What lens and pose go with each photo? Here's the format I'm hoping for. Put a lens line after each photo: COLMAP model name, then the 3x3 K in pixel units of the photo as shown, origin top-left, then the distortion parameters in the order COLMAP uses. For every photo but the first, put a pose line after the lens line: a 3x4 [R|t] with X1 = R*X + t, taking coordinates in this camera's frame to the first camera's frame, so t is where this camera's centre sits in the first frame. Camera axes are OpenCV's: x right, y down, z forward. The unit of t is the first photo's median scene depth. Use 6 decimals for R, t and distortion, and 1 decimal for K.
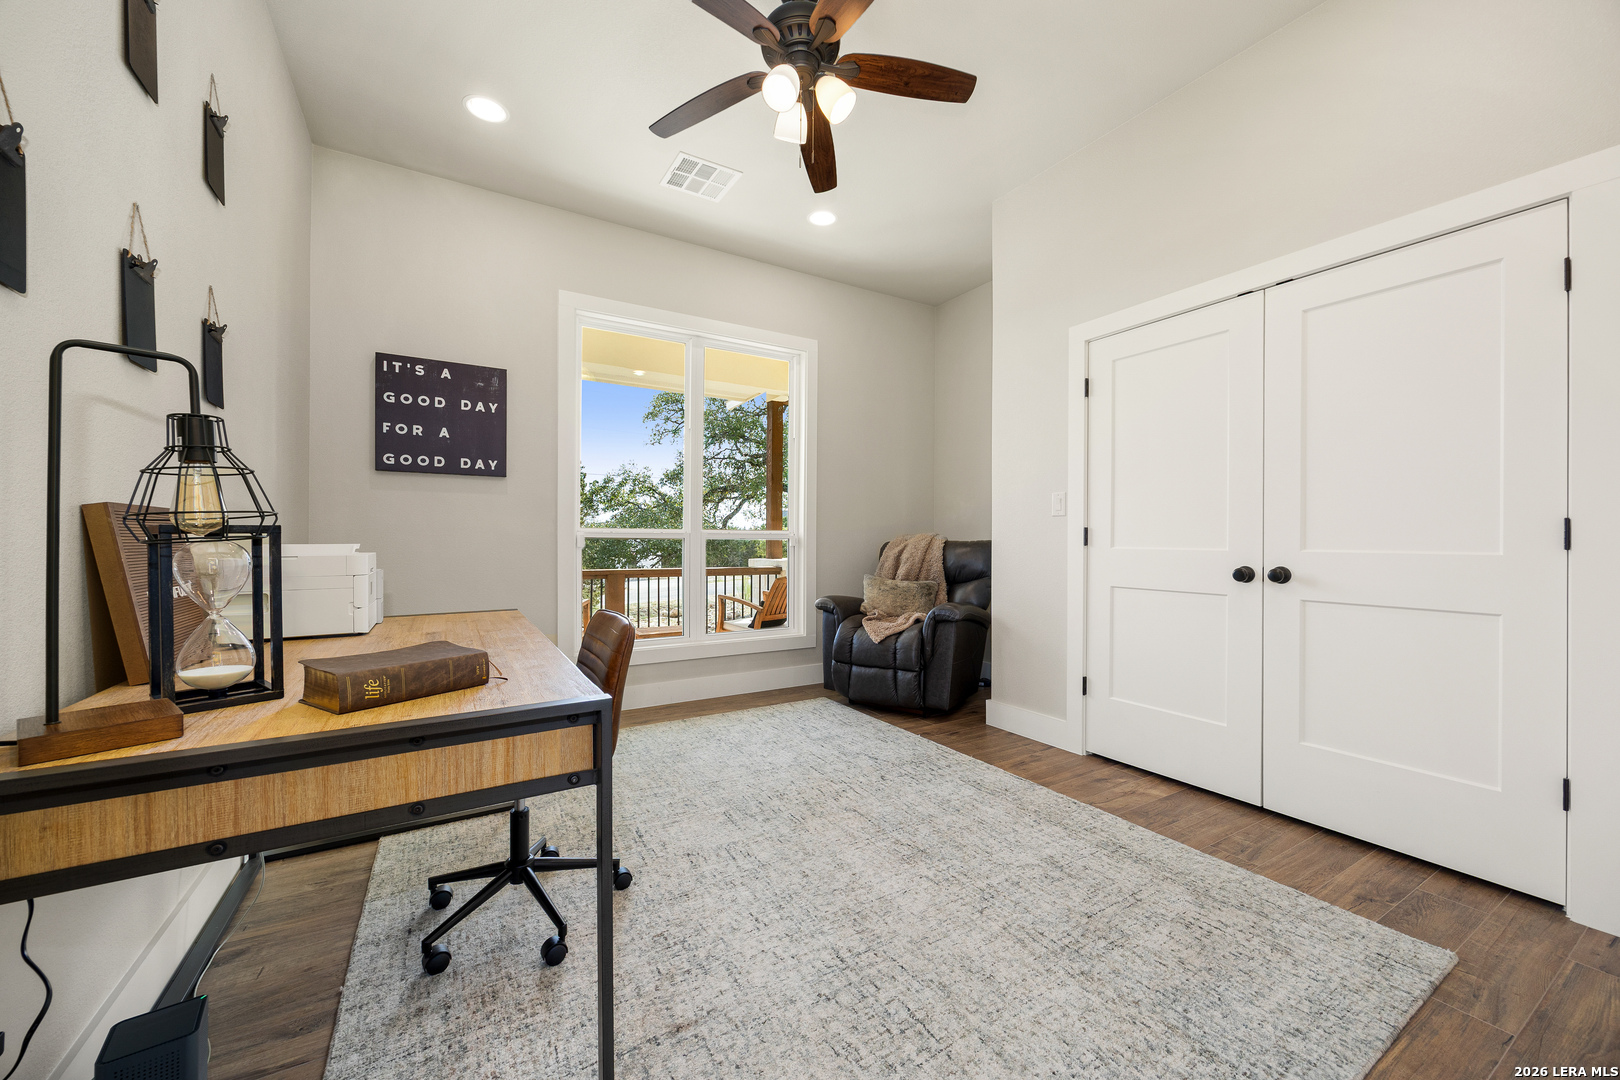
lens RADIAL K [[607.6, 0, 805.0], [0, 607.6, 543.0], [0, 0, 1]] dist [-0.000632, 0.000005]
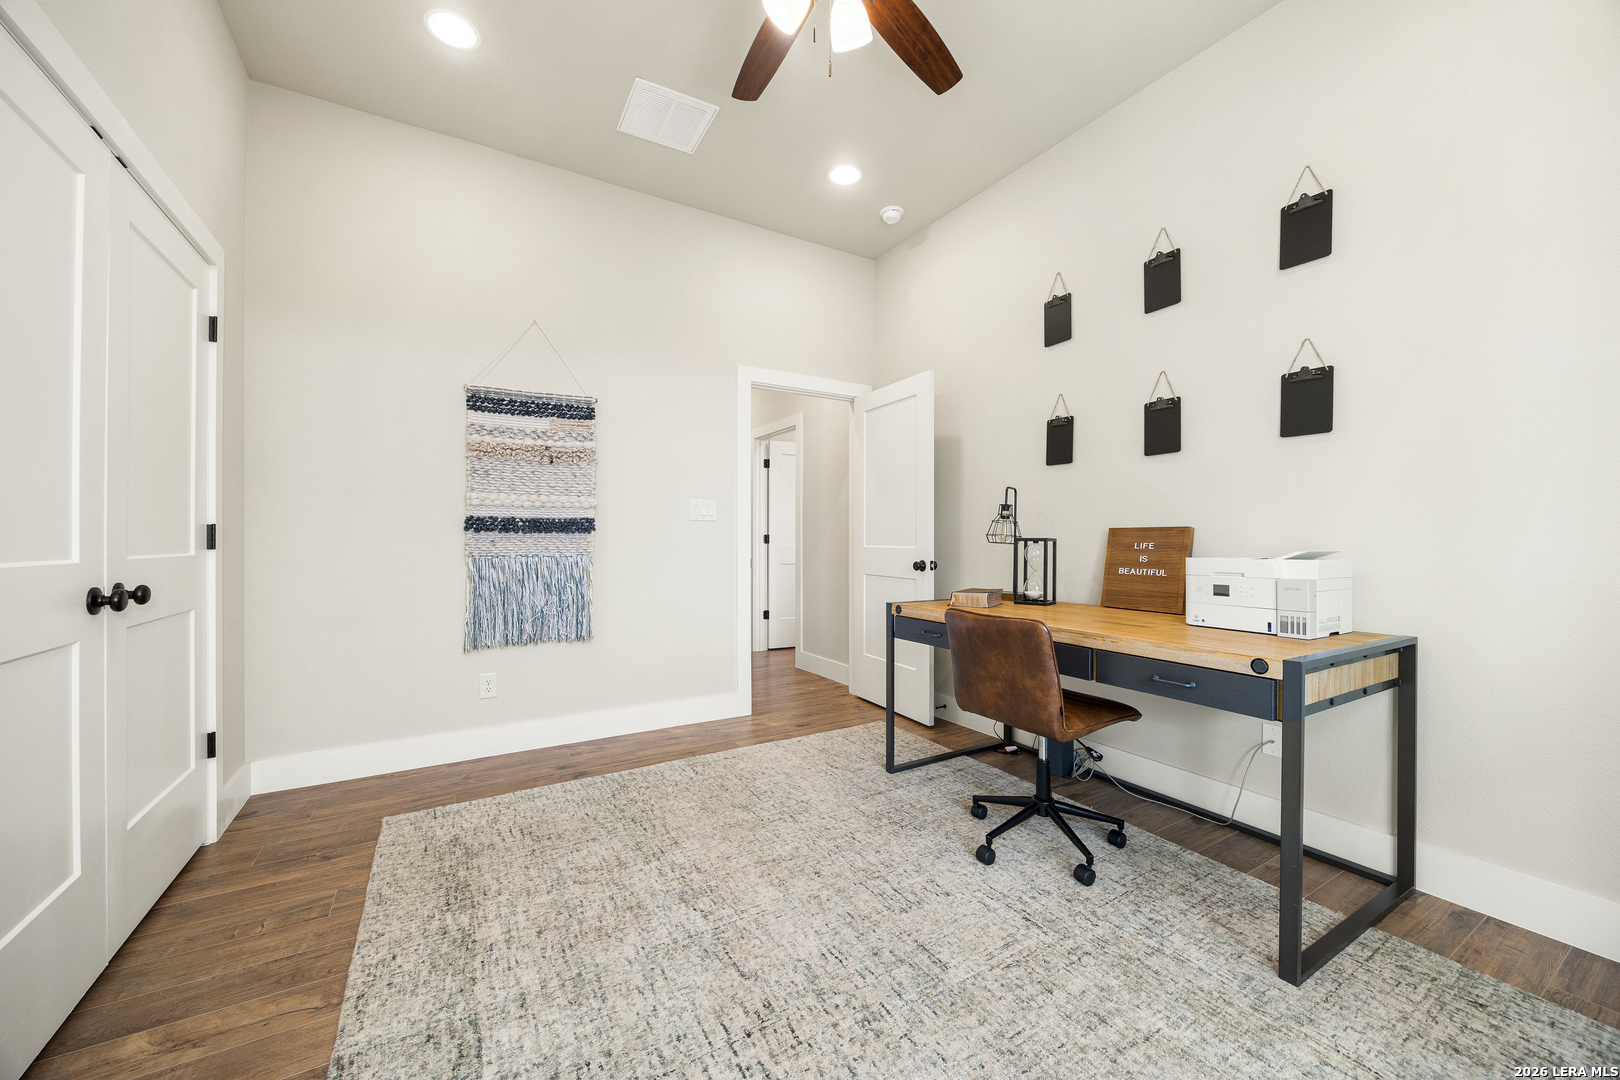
lens RADIAL K [[607.6, 0, 811.0], [0, 607.6, 539.9], [0, 0, 1]] dist [-0.000632, 0.000005]
pose [[-0.999950, 0.000253, -0.010019, 0.018987], [0.000199, 0.999985, 0.005382, -0.016498], [0.010020, 0.005380, -0.999935, 1.794860]]
